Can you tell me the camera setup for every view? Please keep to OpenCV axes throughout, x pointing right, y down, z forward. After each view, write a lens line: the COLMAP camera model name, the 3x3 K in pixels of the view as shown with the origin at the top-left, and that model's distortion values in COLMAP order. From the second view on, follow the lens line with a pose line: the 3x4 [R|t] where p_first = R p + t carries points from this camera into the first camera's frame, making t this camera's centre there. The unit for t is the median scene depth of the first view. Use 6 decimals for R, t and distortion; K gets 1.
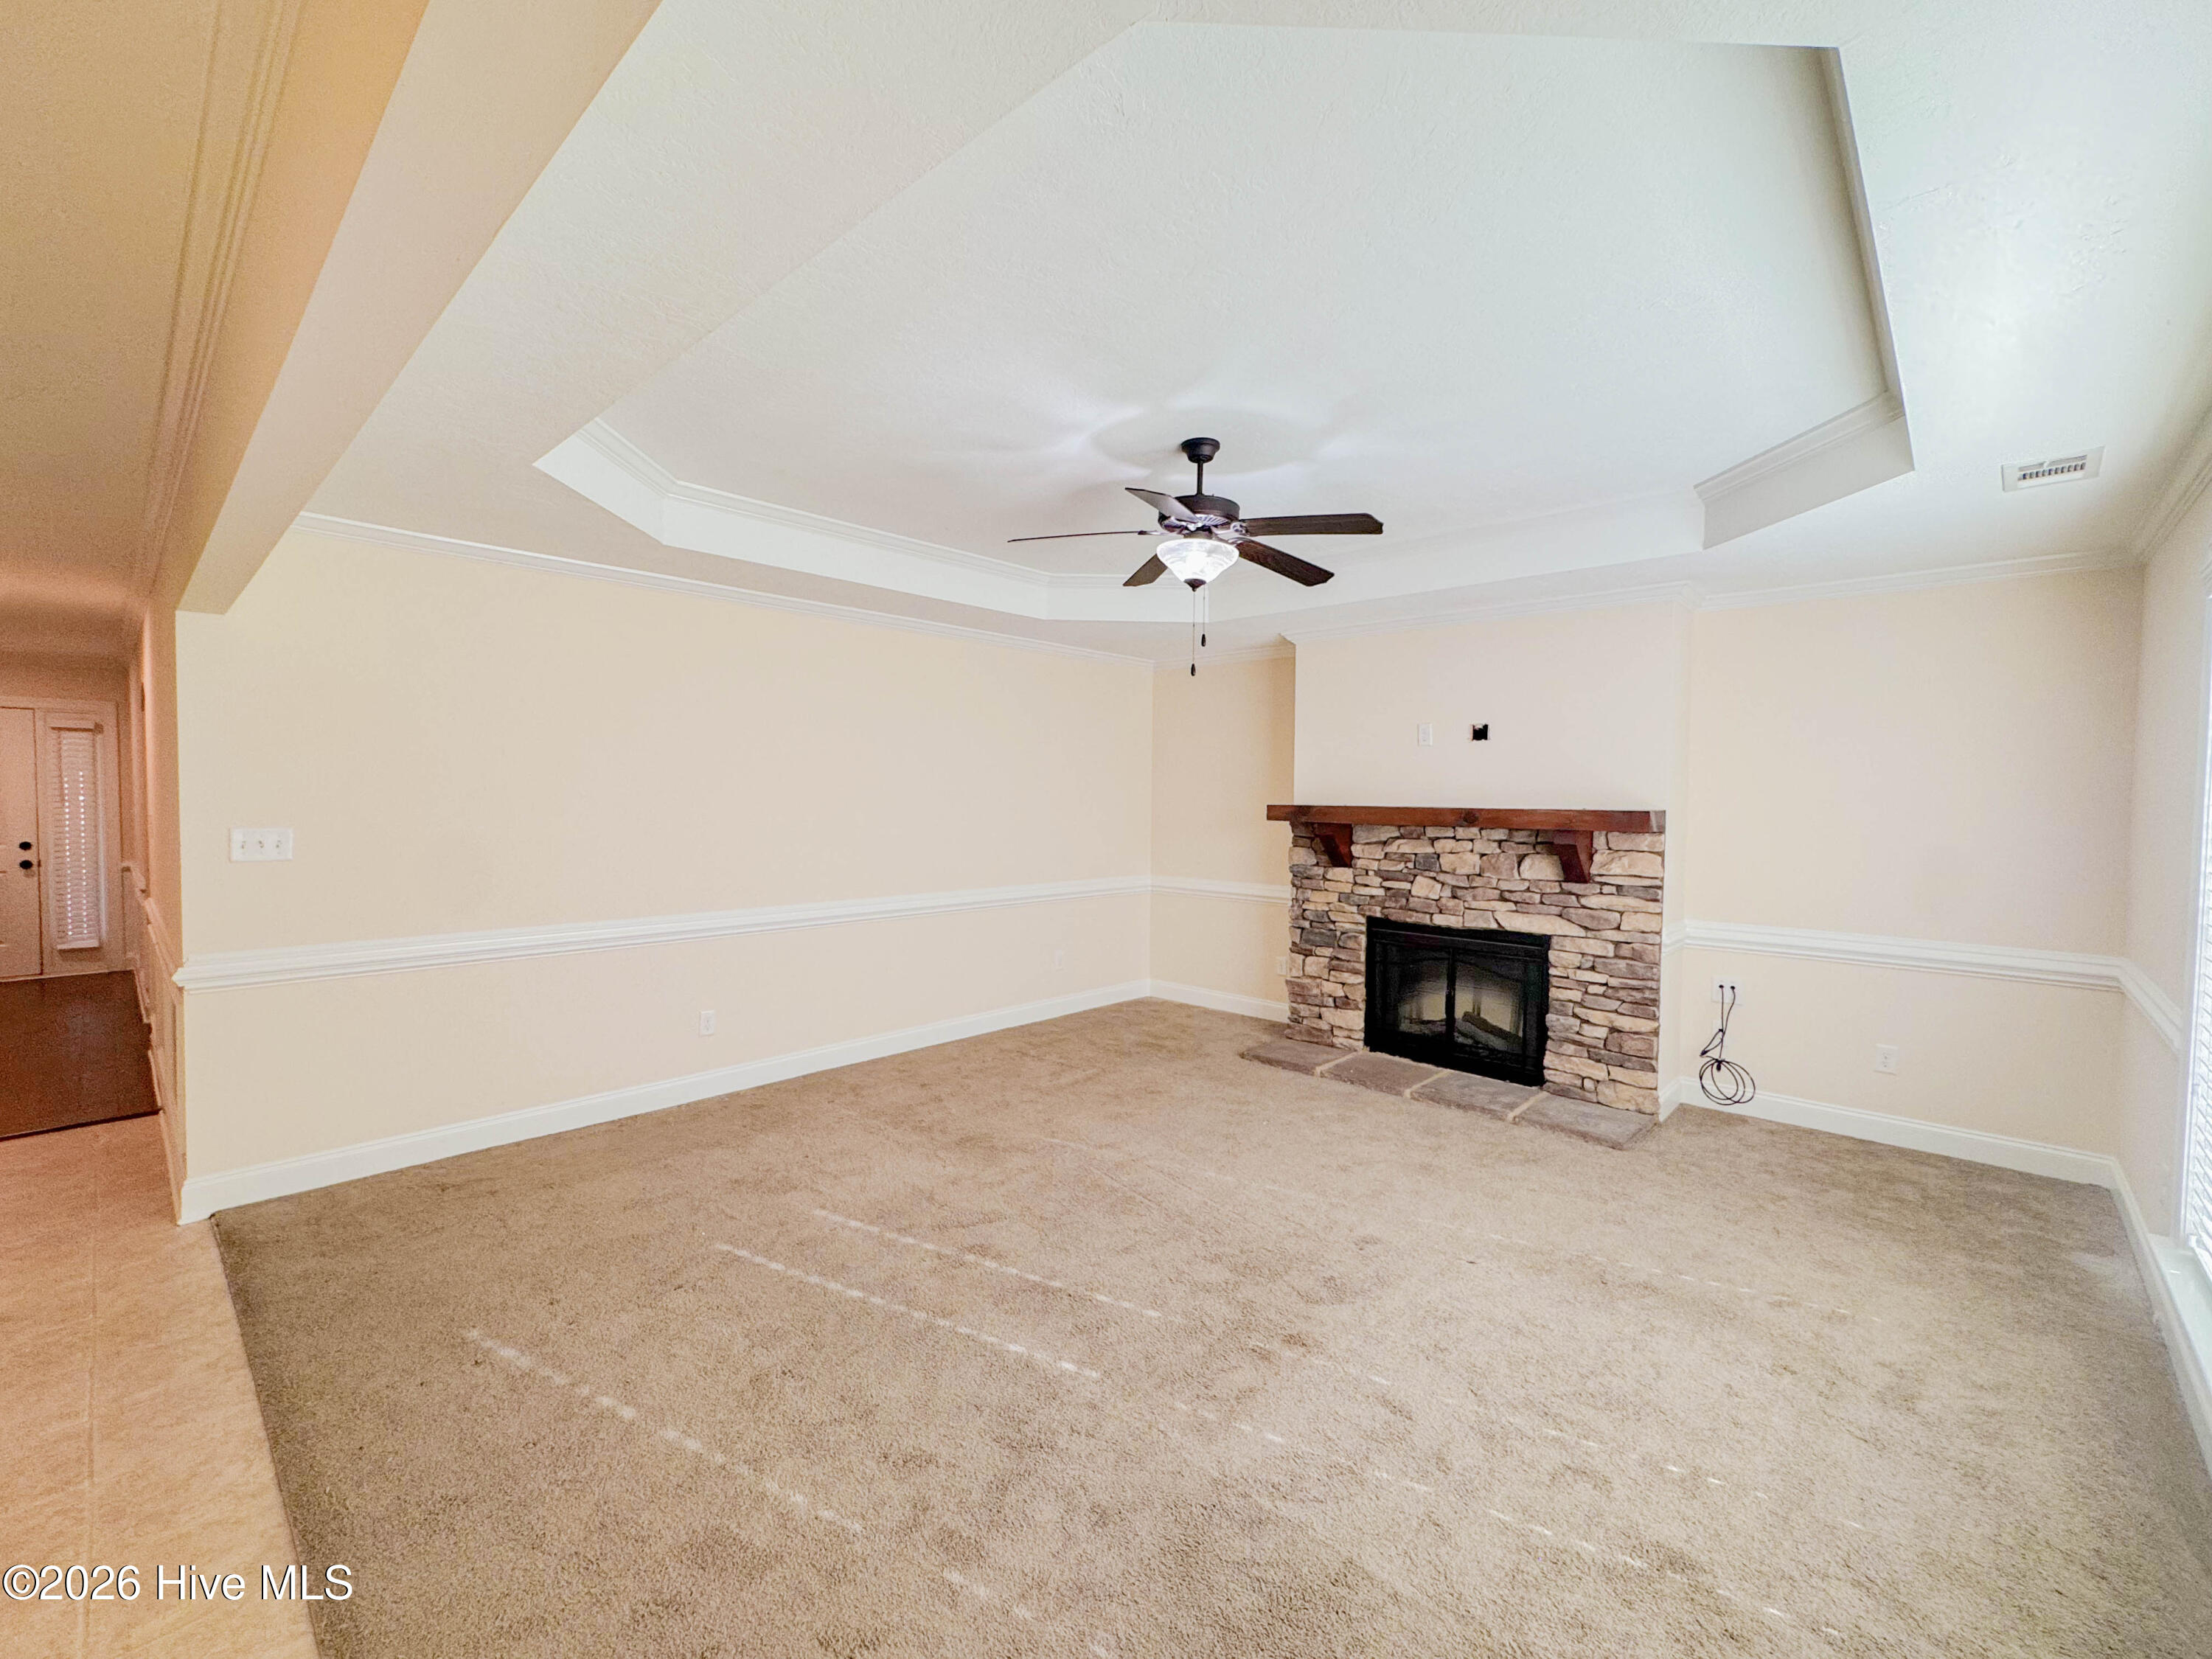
lens RADIAL K [[933.5, 0, 1104.5], [0, 933.5, 832.1], [0, 0, 1]] dist [-0.002916, 0.000561]
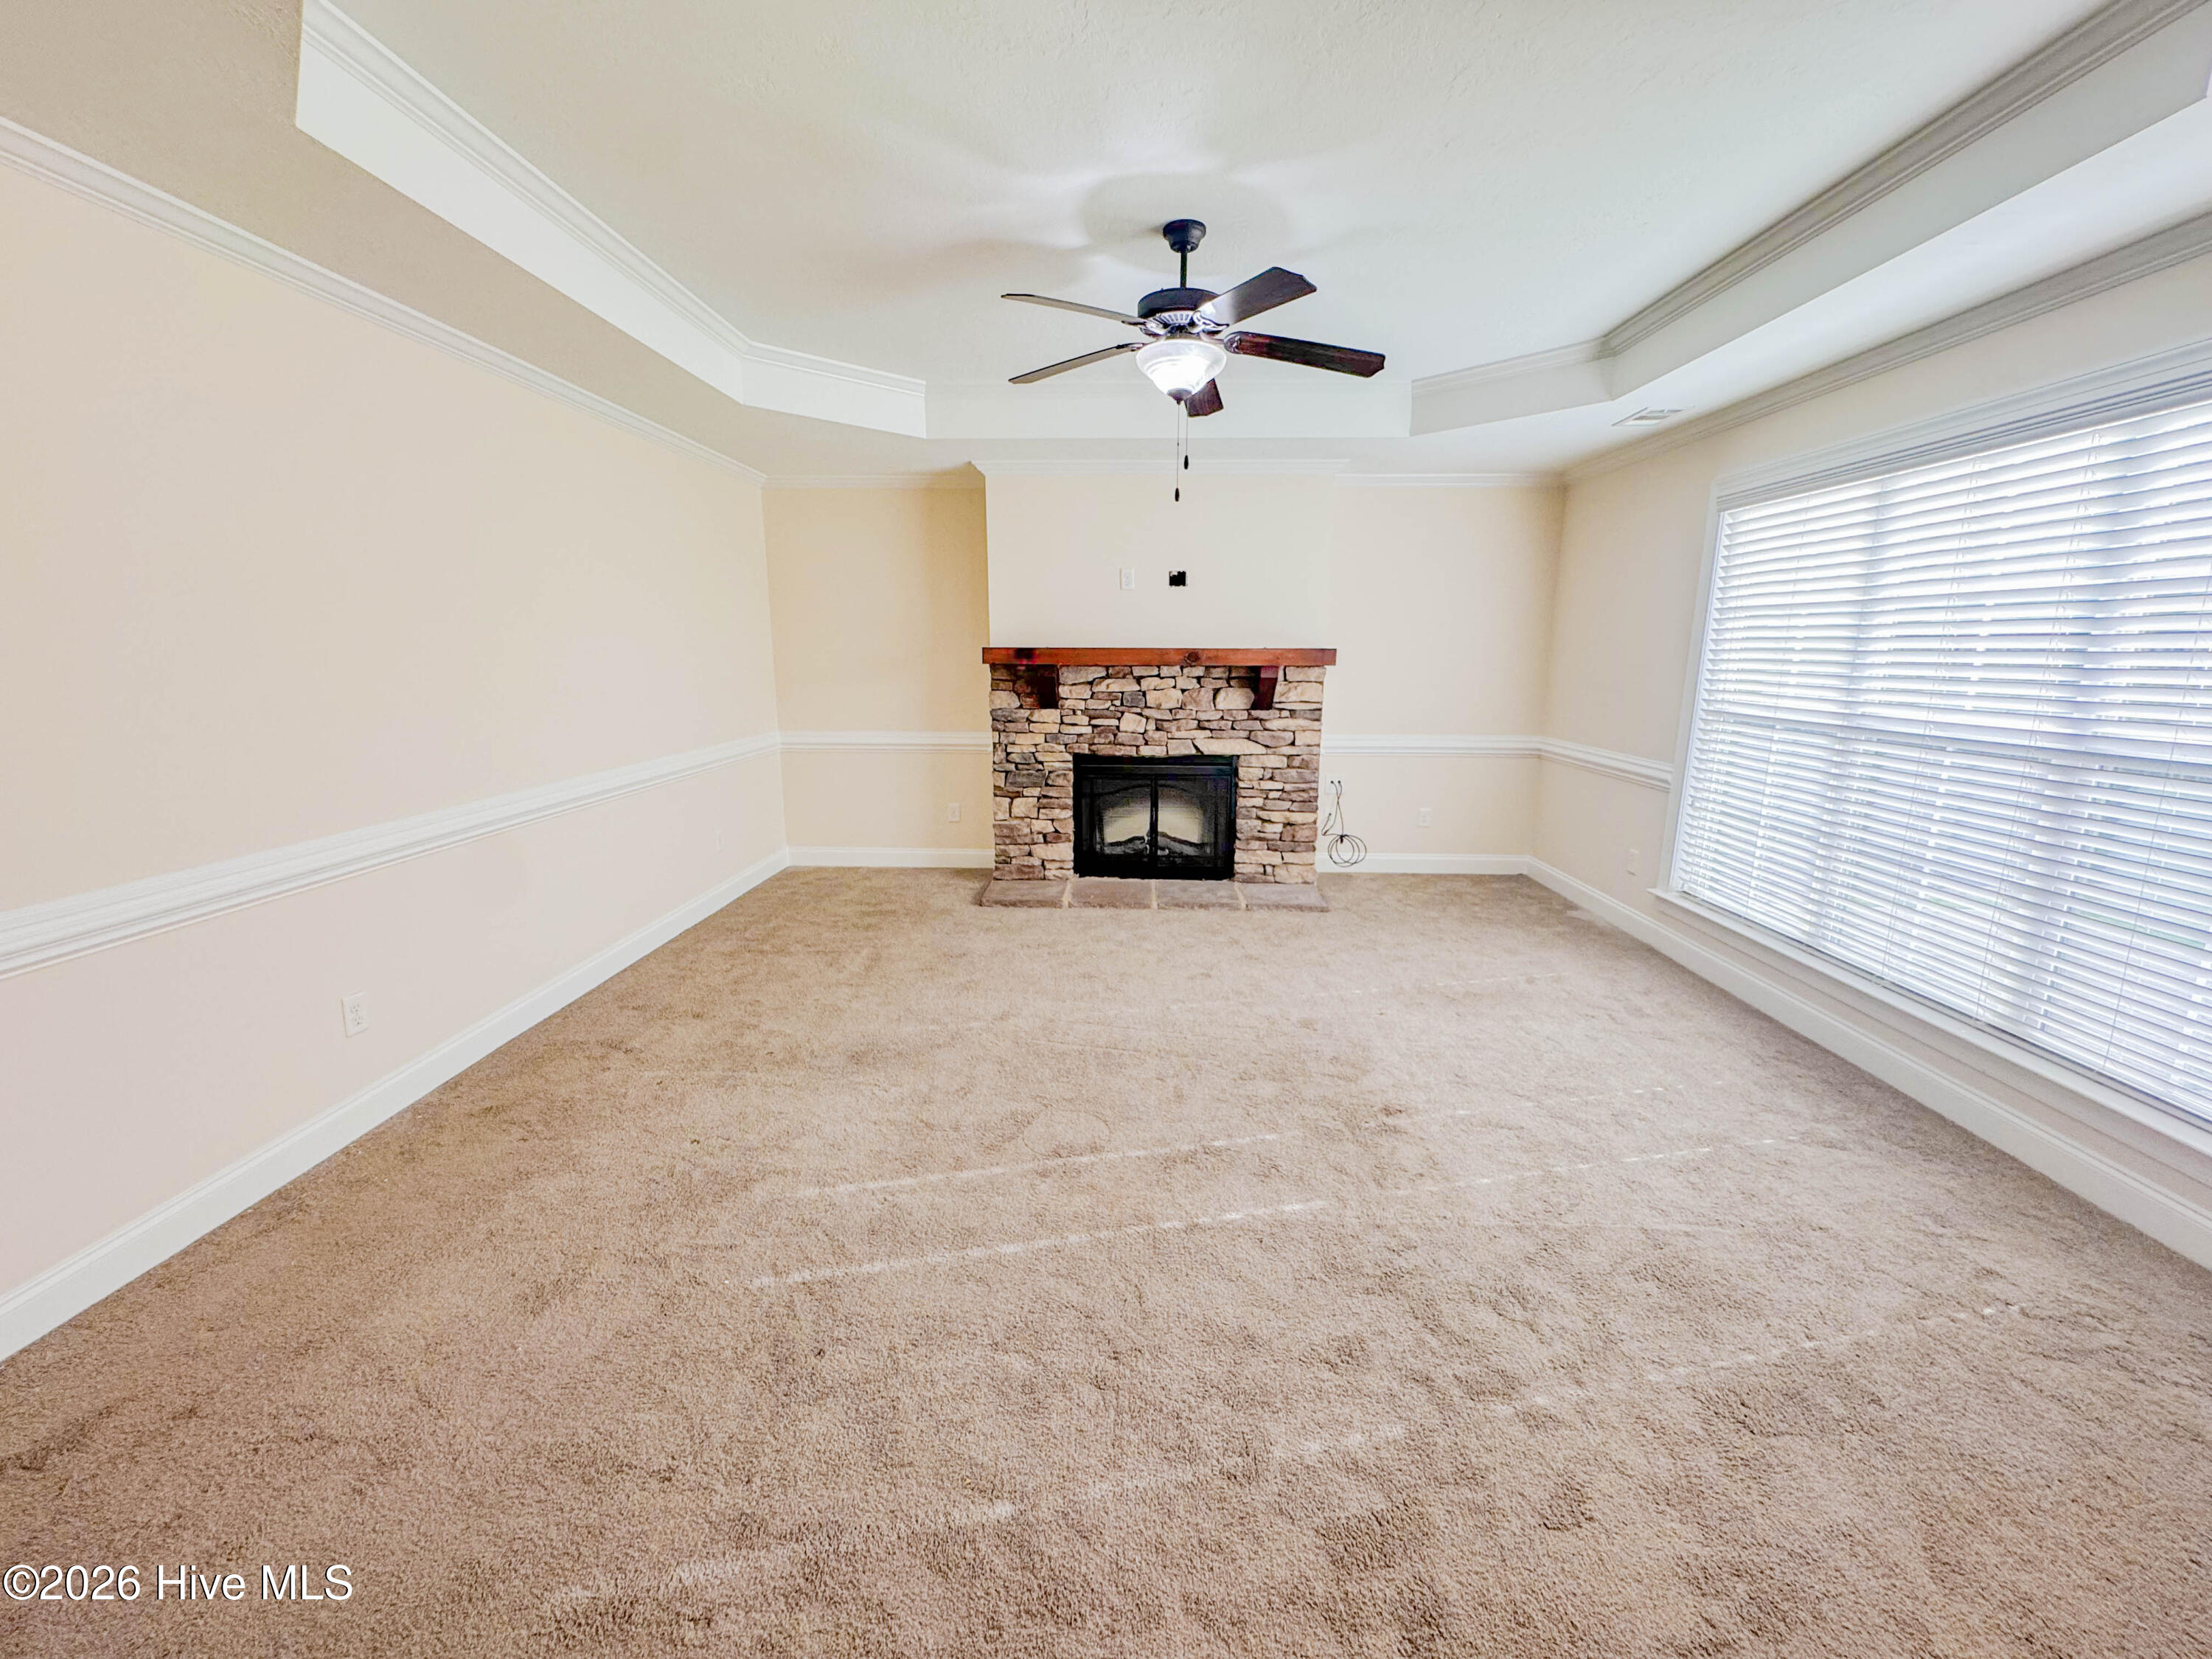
lens RADIAL K [[885.7, 0, 1102.3], [0, 885.7, 828.6], [0, 0, 1]] dist [-0.004048, 0.000420]
pose [[0.755763, -0.138583, 0.640013, -0.408407], [0.030334, 0.983710, 0.177184, -0.003978], [-0.654142, -0.114495, 0.747655, 0.254353]]
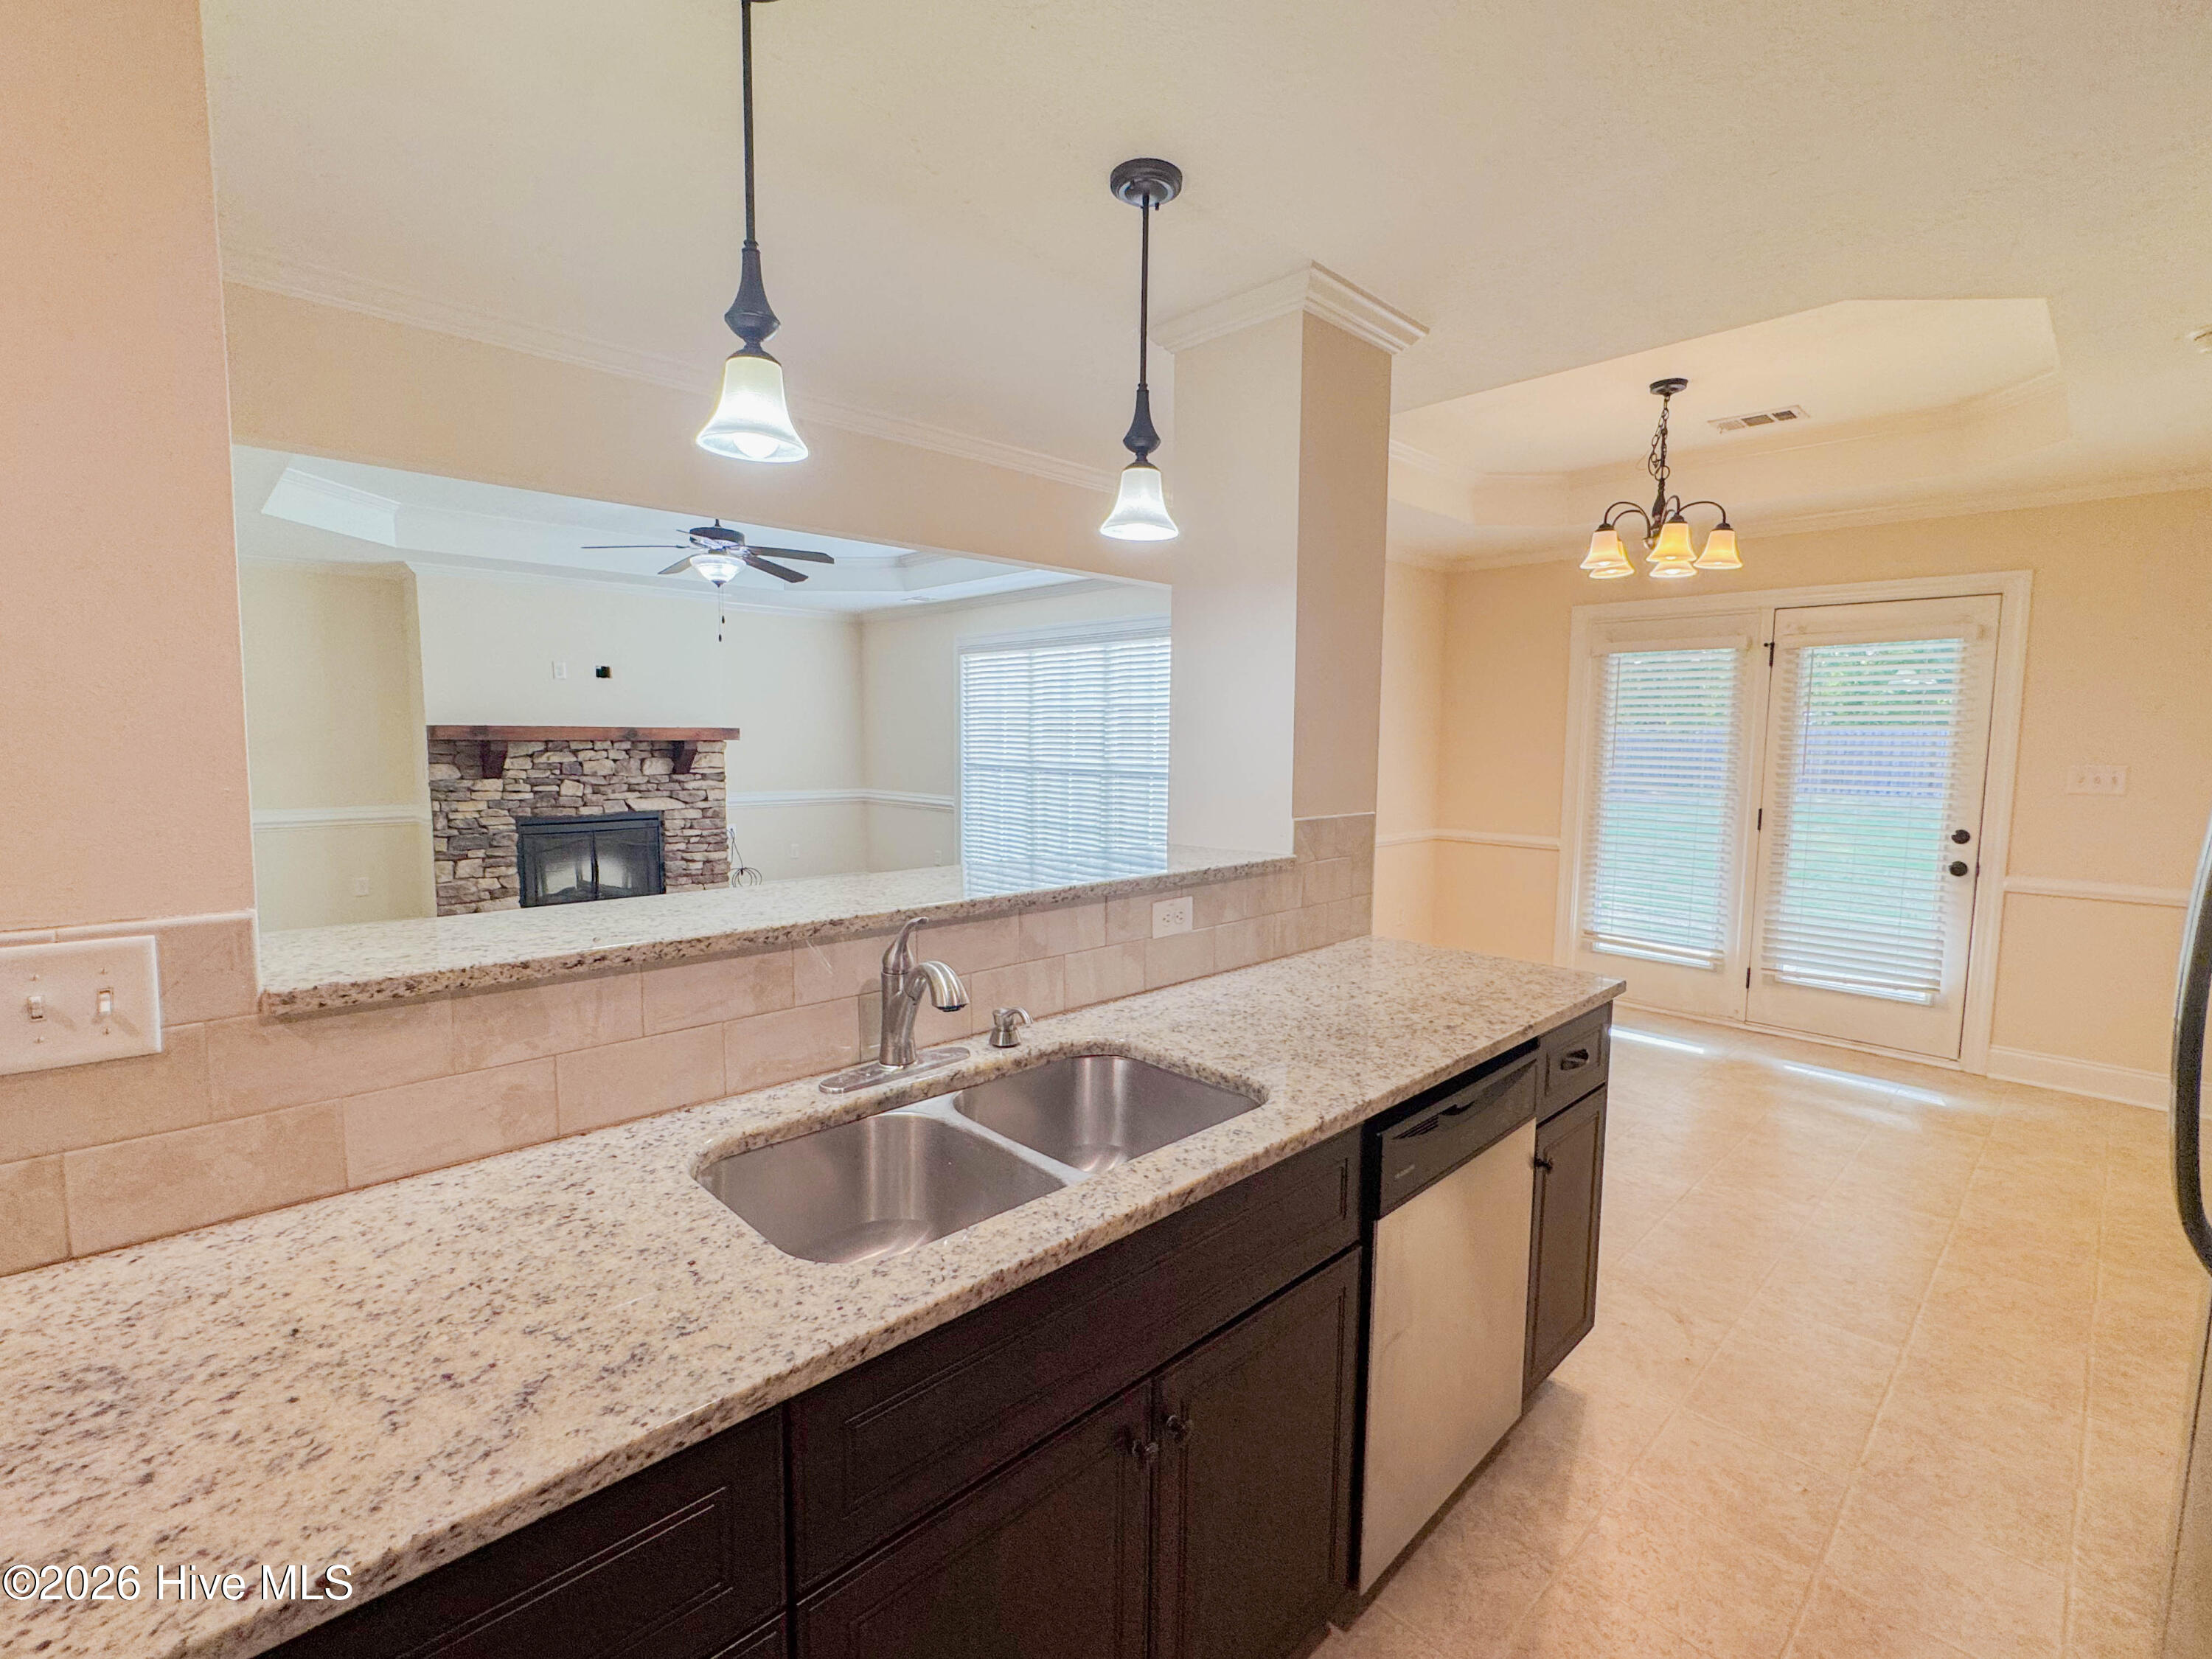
lens RADIAL K [[994.0, 0, 1097.6], [0, 994.0, 827.5], [0, 0, 1]] dist [0.003506, -0.001212]
pose [[0.053257, -0.104854, 0.993061, -1.122583], [0.032040, 0.994139, 0.103249, -0.006769], [-0.998067, 0.026319, 0.056304, 0.205961]]
